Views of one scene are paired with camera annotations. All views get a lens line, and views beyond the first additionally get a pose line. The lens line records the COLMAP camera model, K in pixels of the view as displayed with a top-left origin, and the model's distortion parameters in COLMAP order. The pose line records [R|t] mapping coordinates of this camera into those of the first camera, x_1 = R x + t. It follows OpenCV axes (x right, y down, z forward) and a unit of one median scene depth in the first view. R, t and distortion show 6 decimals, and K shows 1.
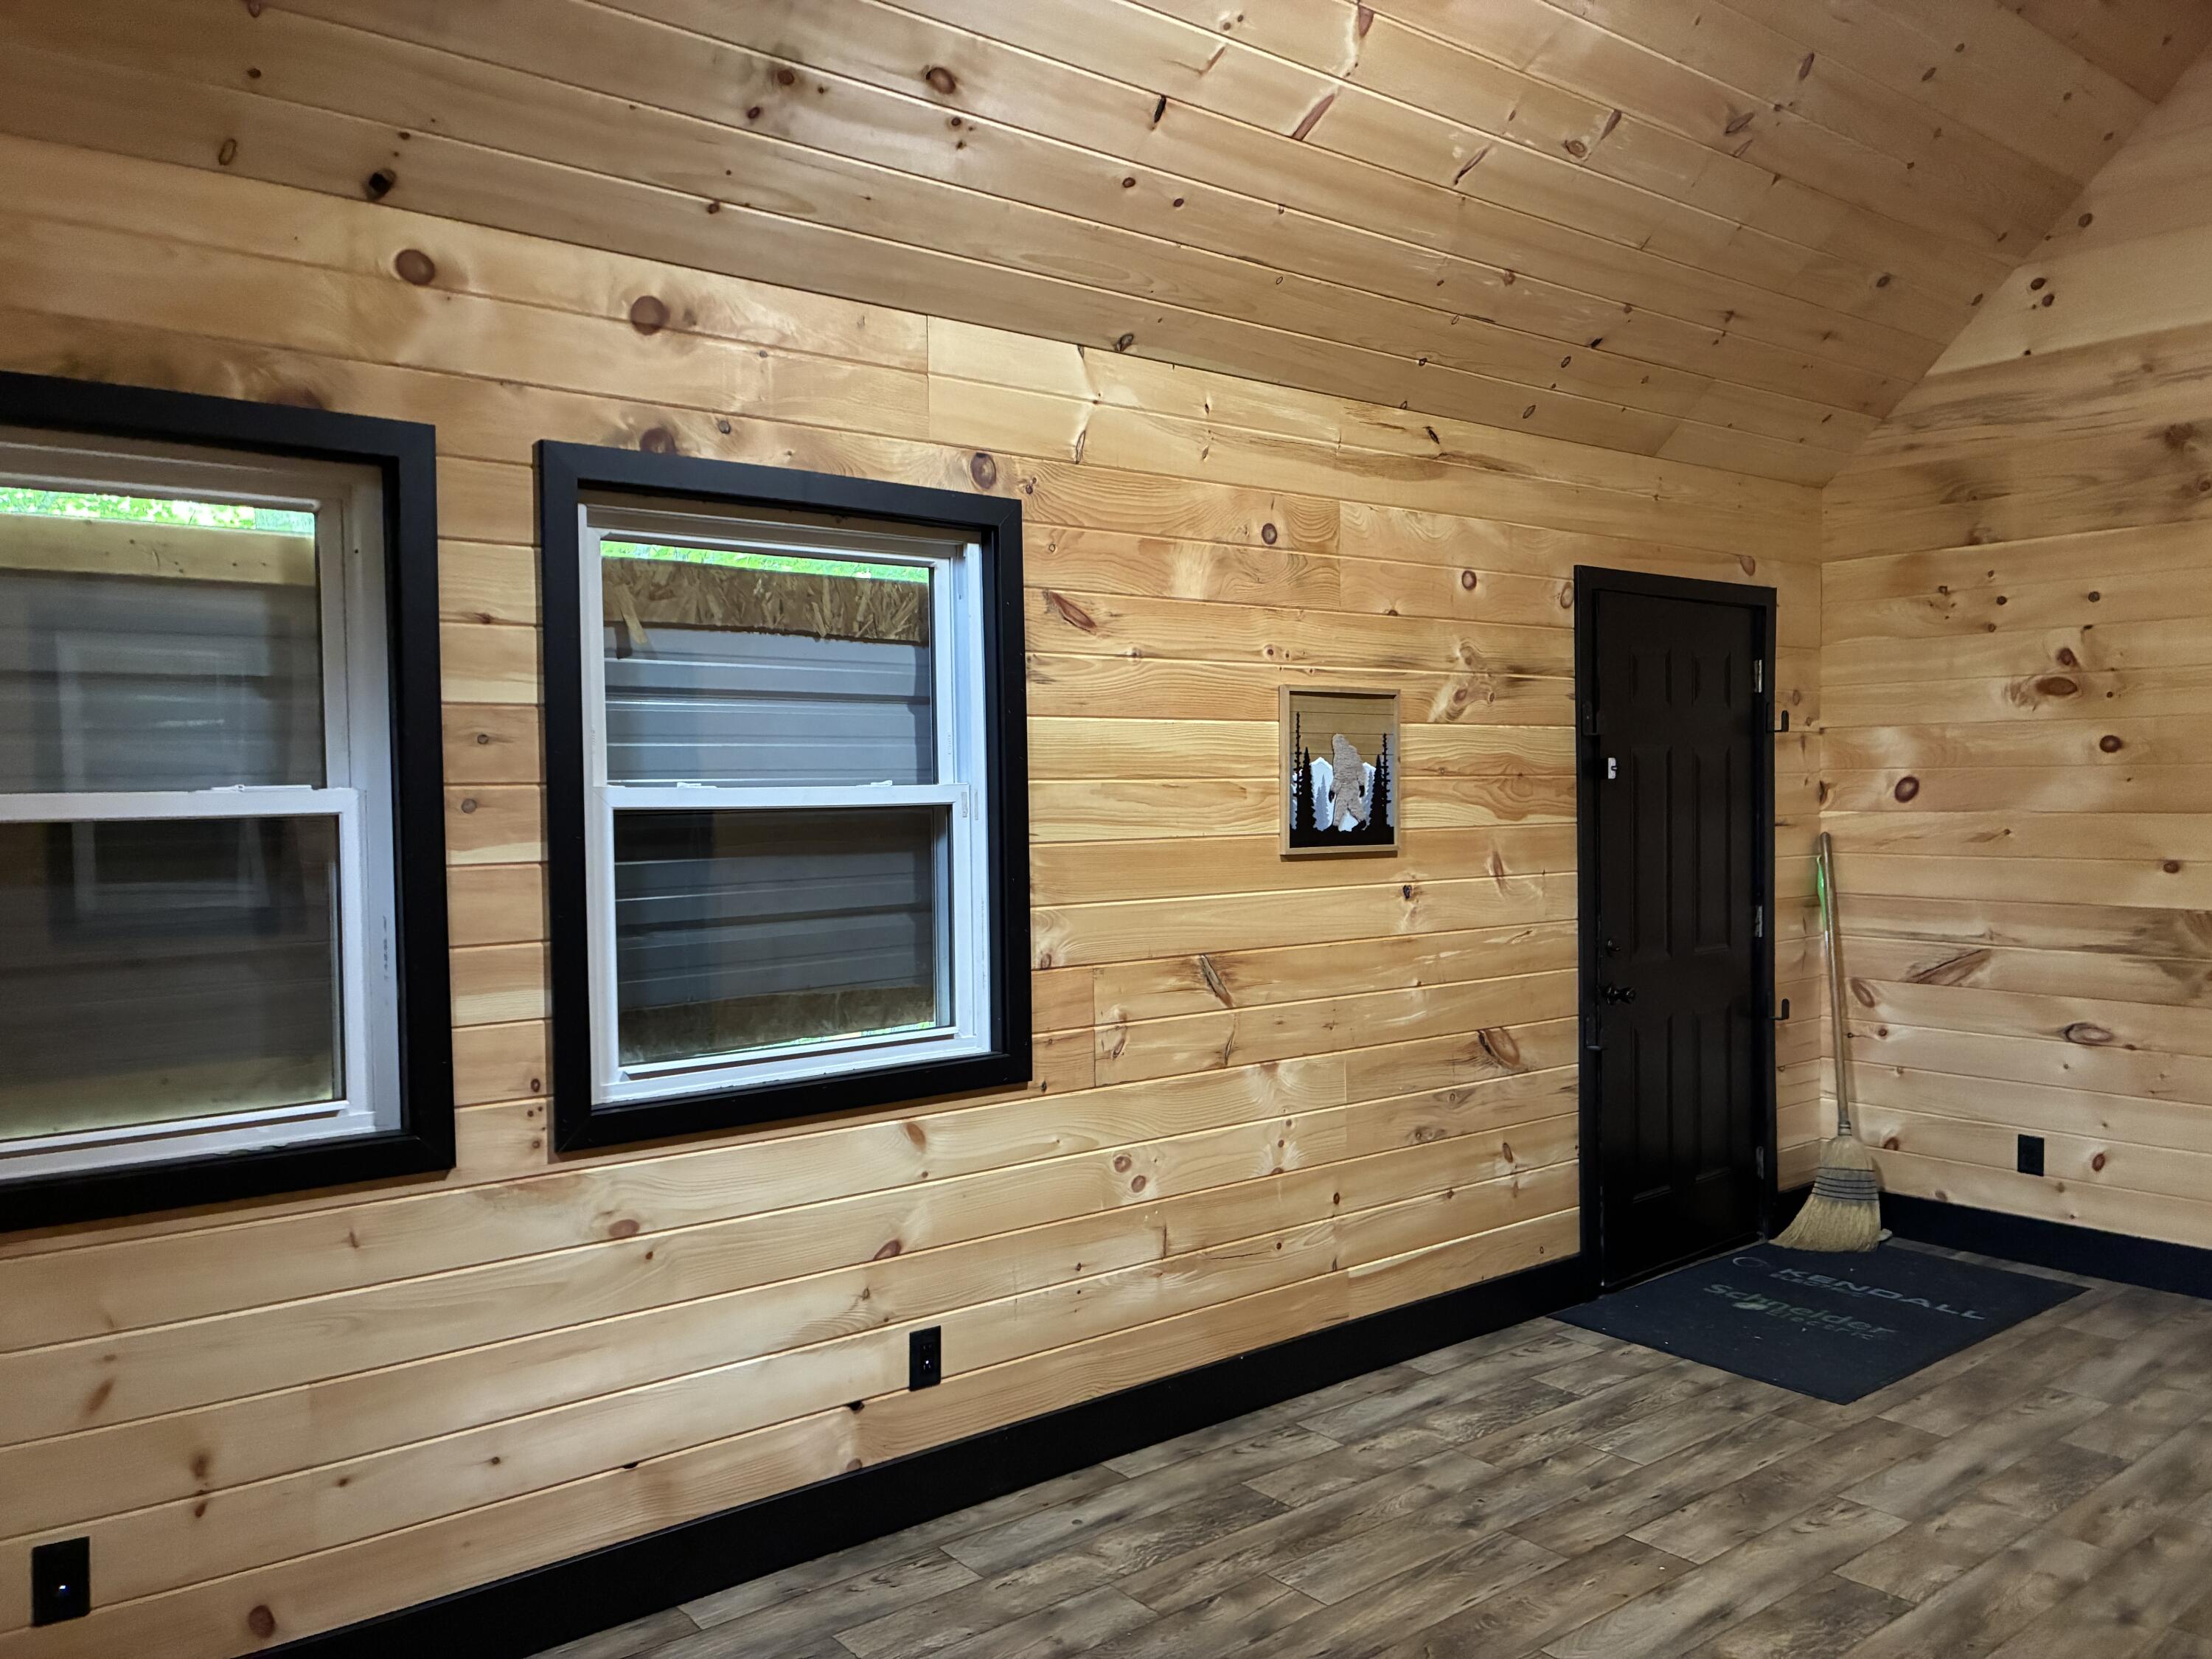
lens RADIAL K [[1660.8, 0, 1081.1], [0, 1660.8, 842.8], [0, 0, 1]] dist [0.043940, -0.052346]
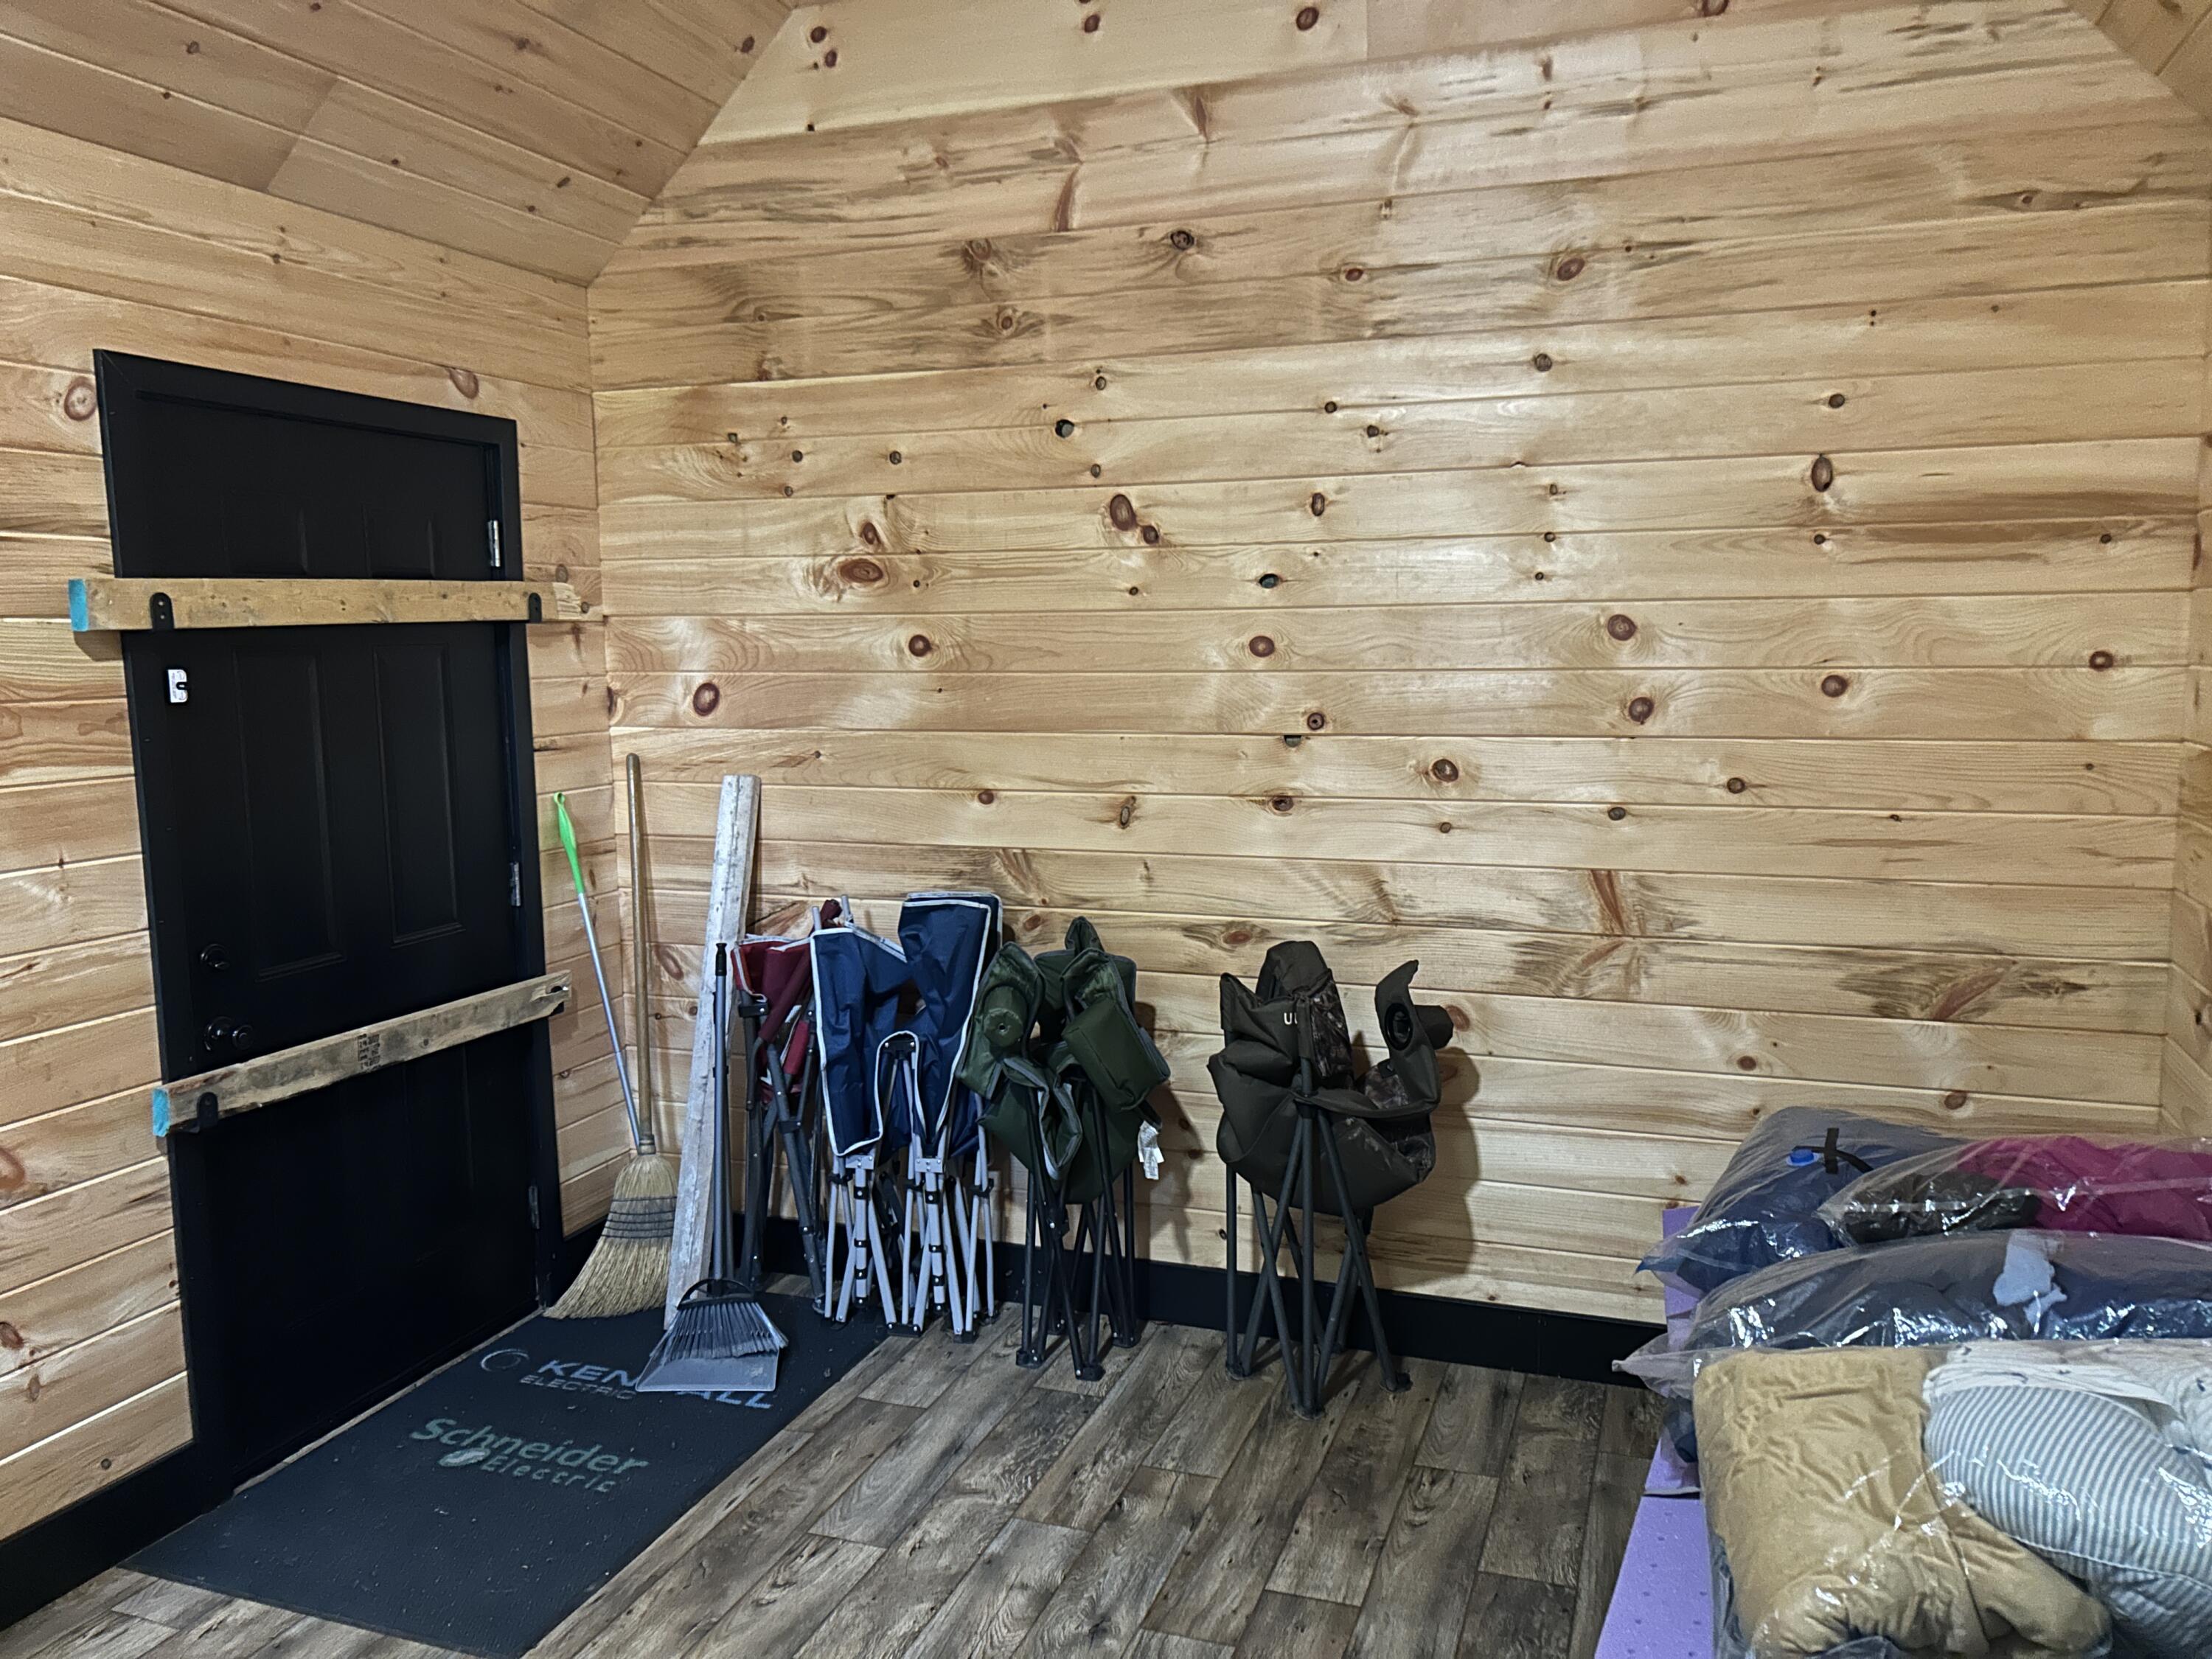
lens RADIAL K [[1671.8, 0, 1112.5], [0, 1671.8, 826.9], [0, 0, 1]] dist [0.055021, -0.042015]
pose [[0.846409, -0.060456, 0.529090, 0.339667], [0.020376, 0.996484, 0.081265, -0.045693], [-0.532143, -0.058003, 0.844665, 0.345714]]
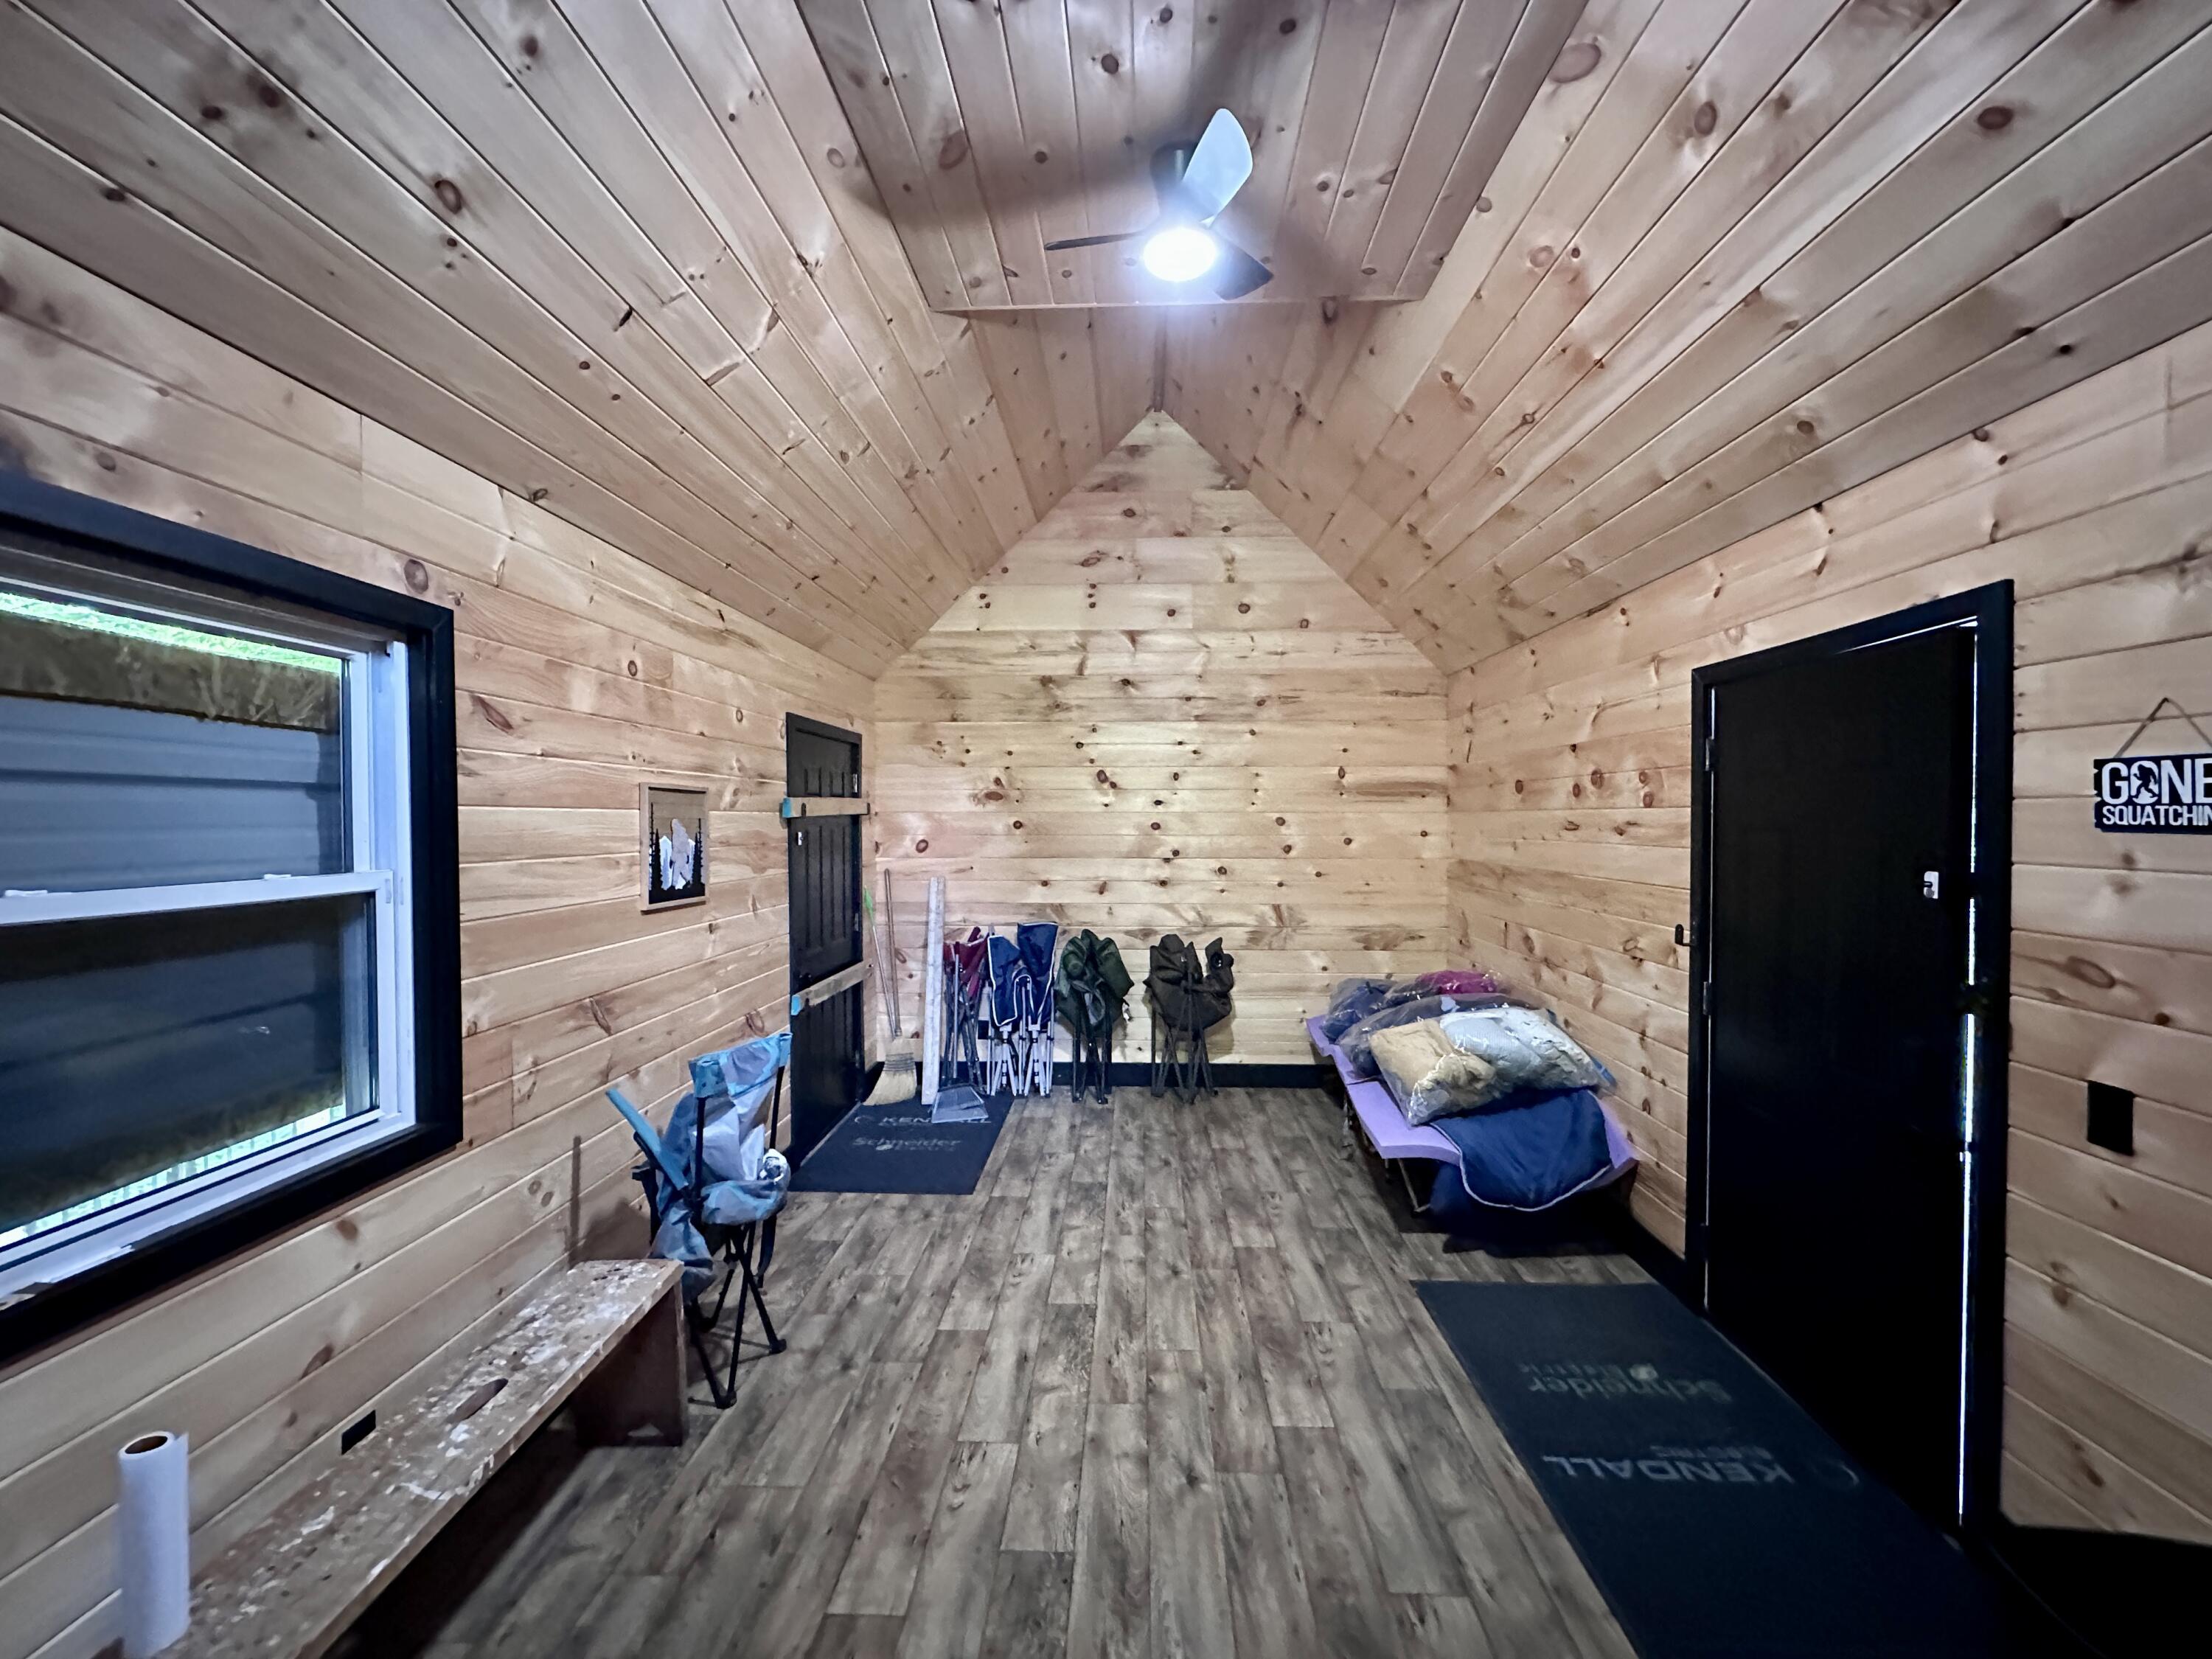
lens RADIAL K [[876.7, 0, 1097.4], [0, 876.7, 830.1], [0, 0, 1]] dist [-0.001483, 0.000032]
pose [[0.648344, 0.001323, 0.761346, -0.188893], [0.019120, 0.999655, -0.018020, -0.040297], [-0.761107, 0.026241, 0.648095, 0.290354]]
